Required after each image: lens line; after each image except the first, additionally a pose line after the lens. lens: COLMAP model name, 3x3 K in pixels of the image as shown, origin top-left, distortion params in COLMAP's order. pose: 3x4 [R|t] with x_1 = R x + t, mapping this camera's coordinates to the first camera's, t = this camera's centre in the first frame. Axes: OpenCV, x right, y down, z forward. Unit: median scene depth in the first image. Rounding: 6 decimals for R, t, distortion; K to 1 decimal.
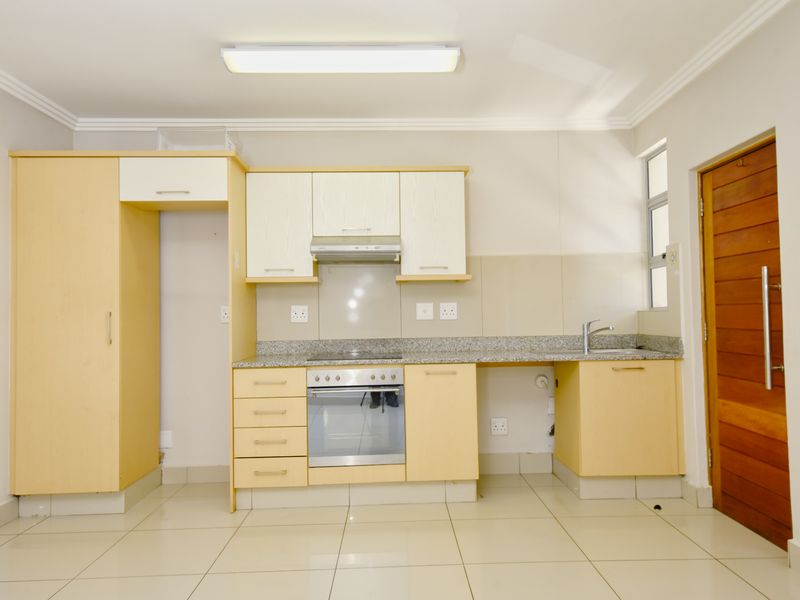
lens RADIAL K [[590.4, 0, 401.2], [0, 590.4, 297.7], [0, 0, 1]] dist [0.027339, -0.008756]
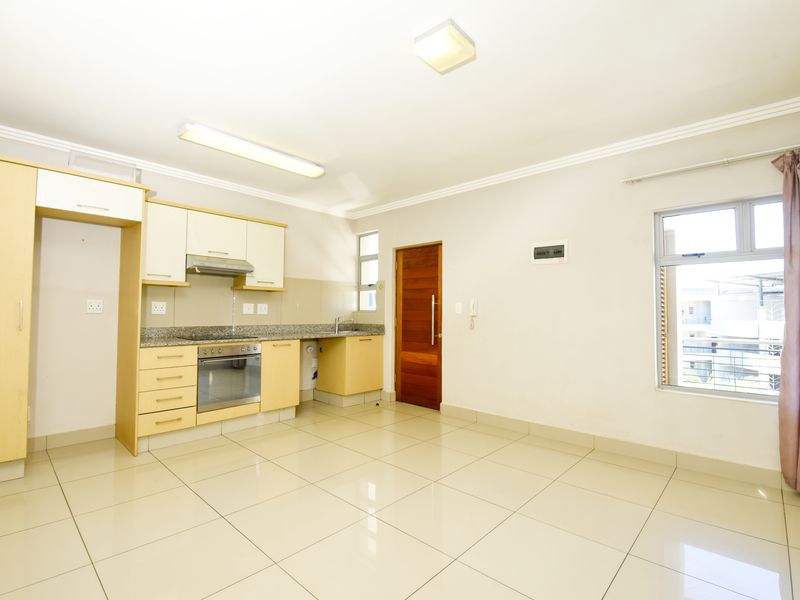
lens RADIAL K [[395.9, 0, 392.7], [0, 395.9, 298.4], [0, 0, 1]] dist [-0.023402, -0.001286]
pose [[0.700018, 0.047415, 0.712549, -0.519290], [-0.041441, 0.998809, -0.025751, 0.007759], [-0.712922, -0.011502, 0.701149, -0.022217]]
